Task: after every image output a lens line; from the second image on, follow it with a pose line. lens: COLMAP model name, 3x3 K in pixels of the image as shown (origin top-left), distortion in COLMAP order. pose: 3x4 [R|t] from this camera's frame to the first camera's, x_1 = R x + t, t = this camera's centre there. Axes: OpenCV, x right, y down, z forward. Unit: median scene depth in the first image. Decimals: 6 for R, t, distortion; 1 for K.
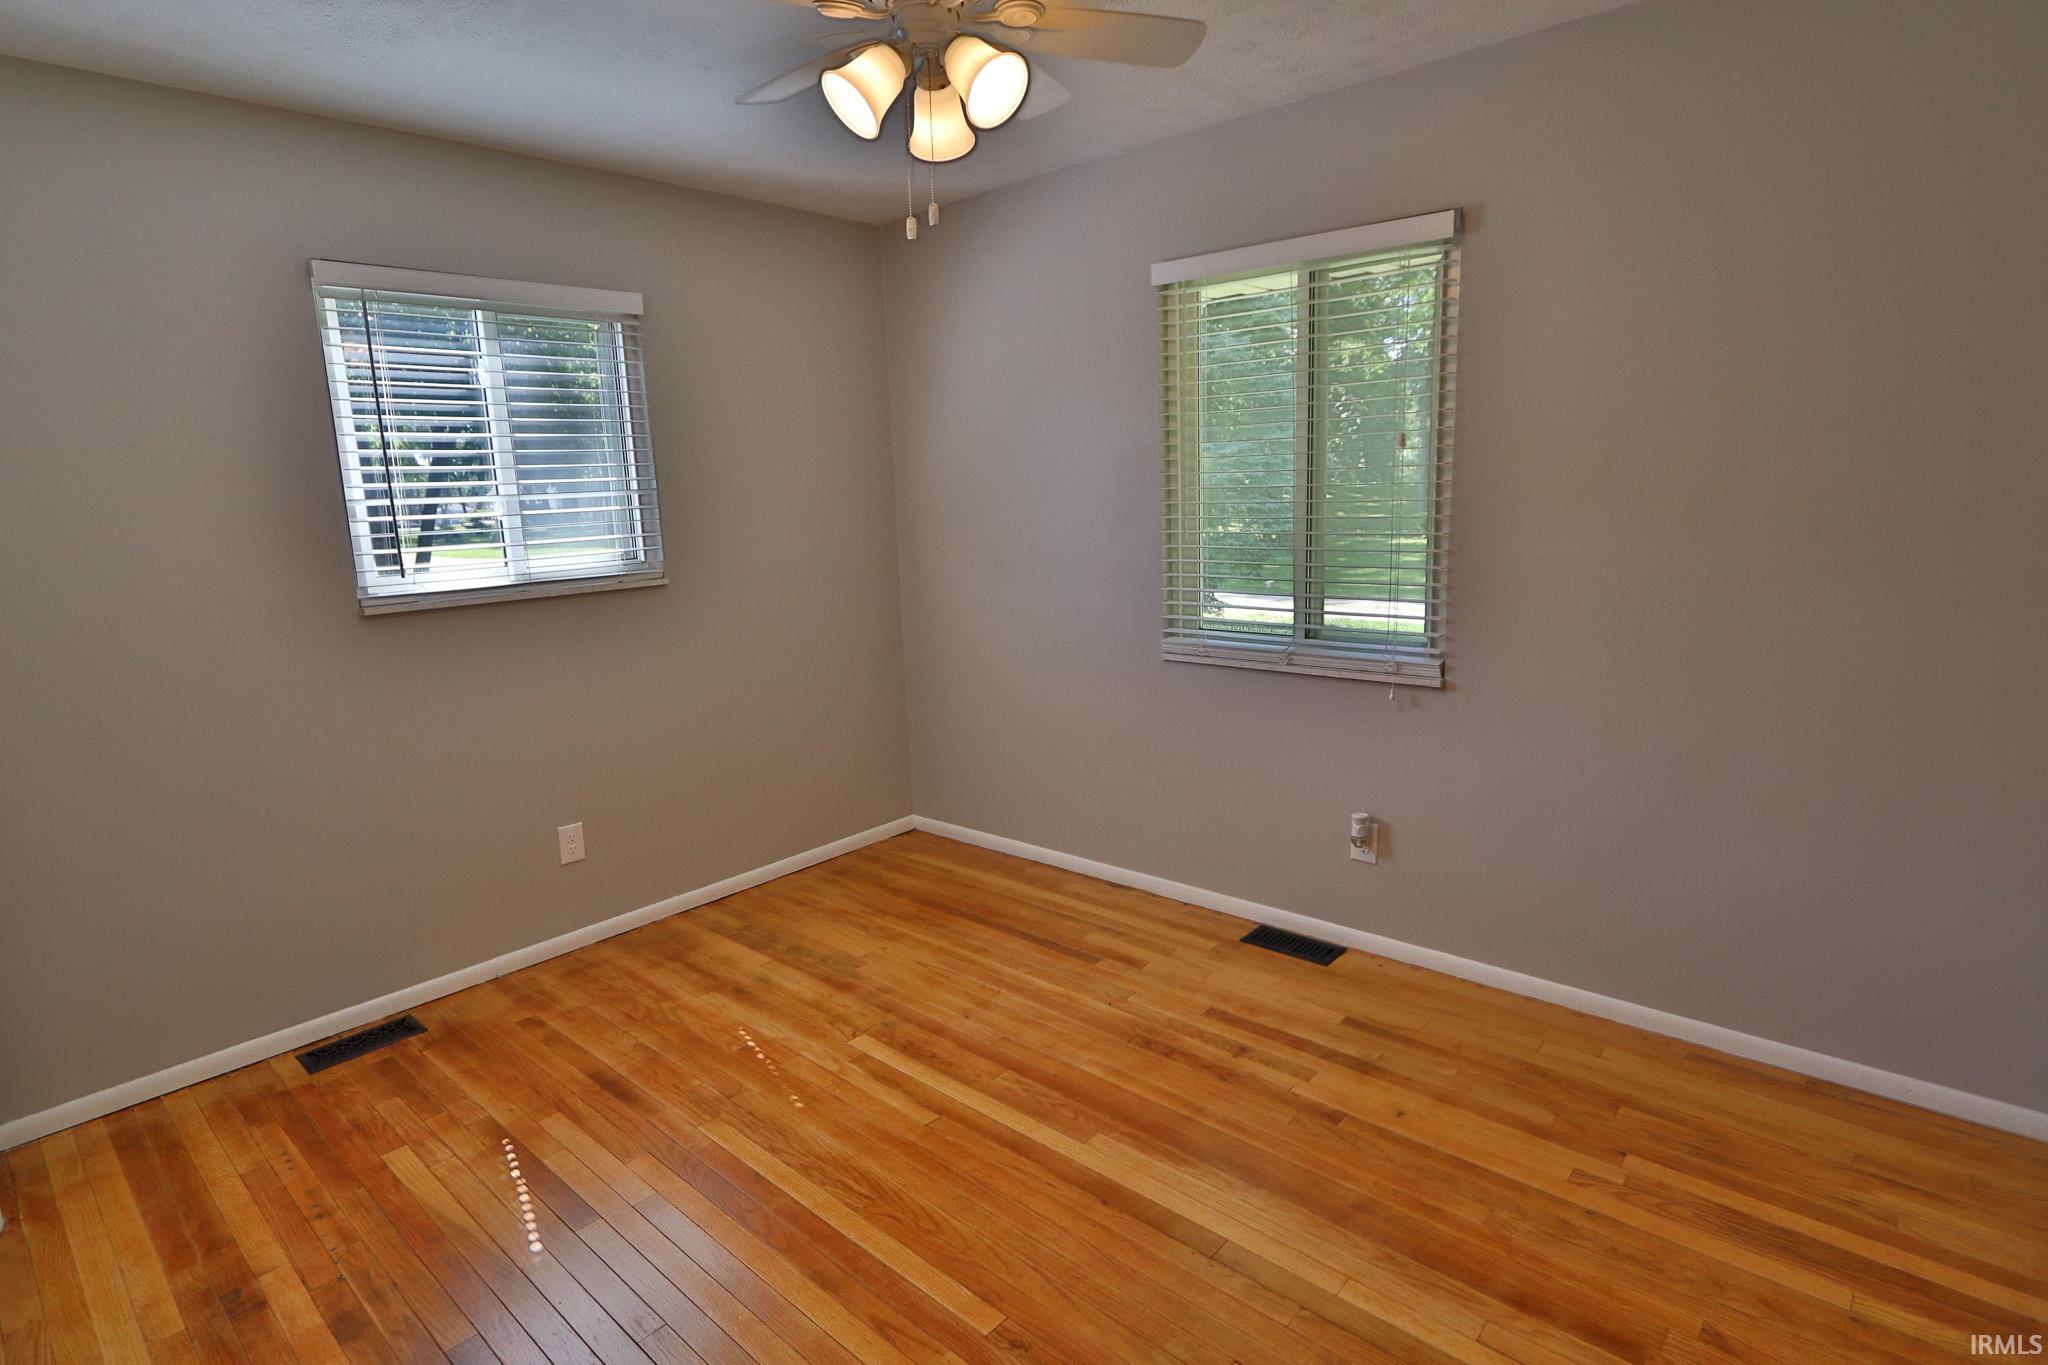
lens RADIAL K [[1111.1, 0, 1025.7], [0, 1111.1, 708.5], [0, 0, 1]] dist [-0.014193, 0.000188]
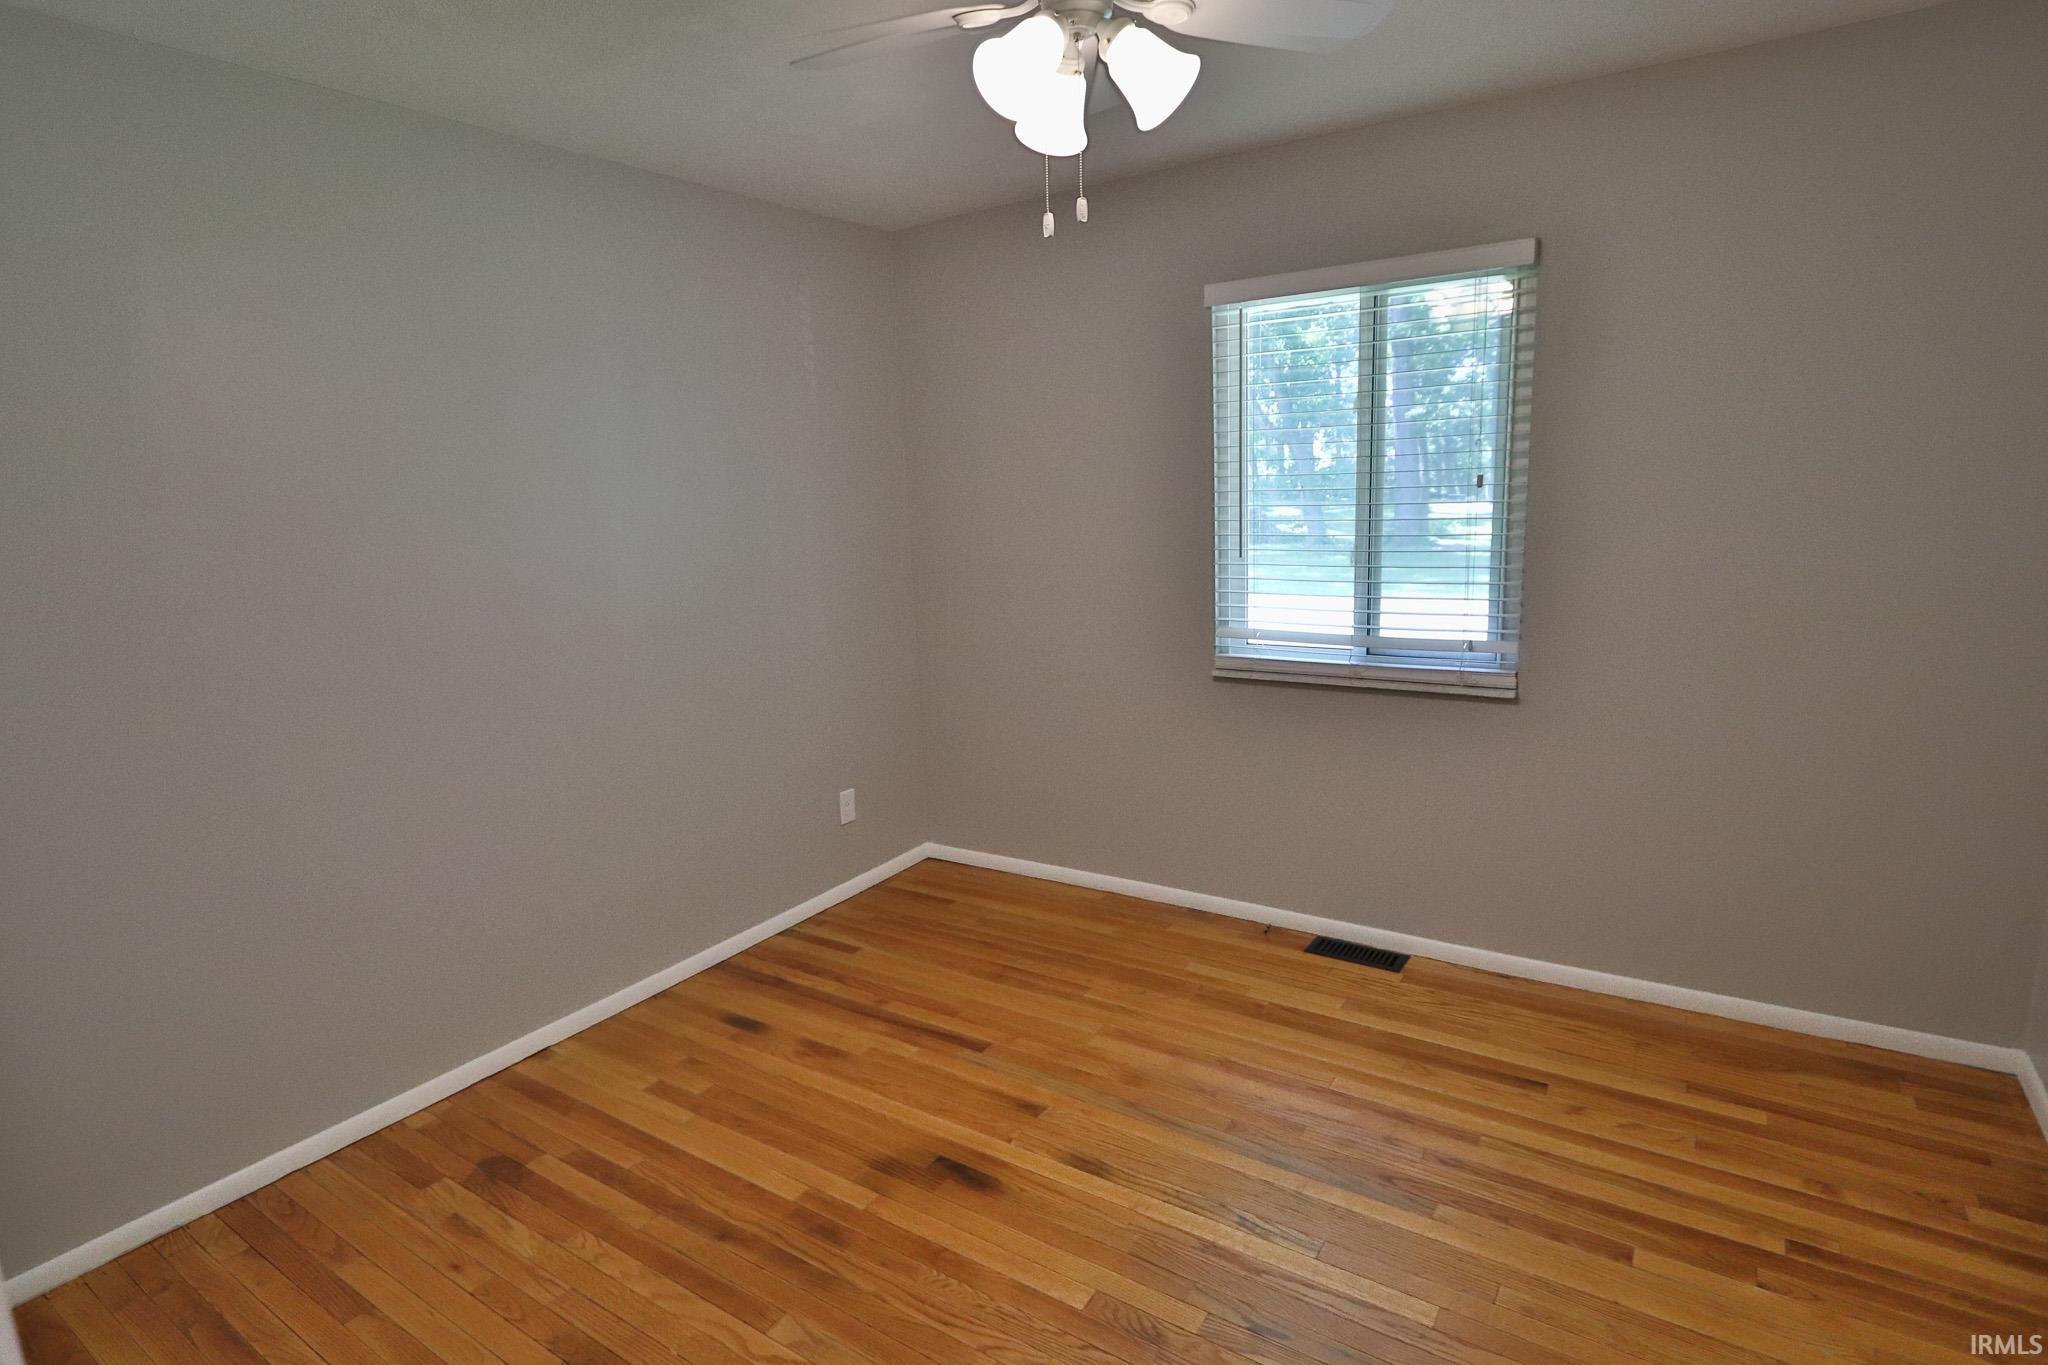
lens RADIAL K [[1111.1, 0, 1025.7], [0, 1111.1, 708.5], [0, 0, 1]] dist [-0.014193, 0.000188]
pose [[0.980399, -0.022635, 0.195720, -0.252823], [0.025829, 0.999571, -0.013782, -0.004955], [-0.195324, 0.018567, 0.980563, 0.064787]]
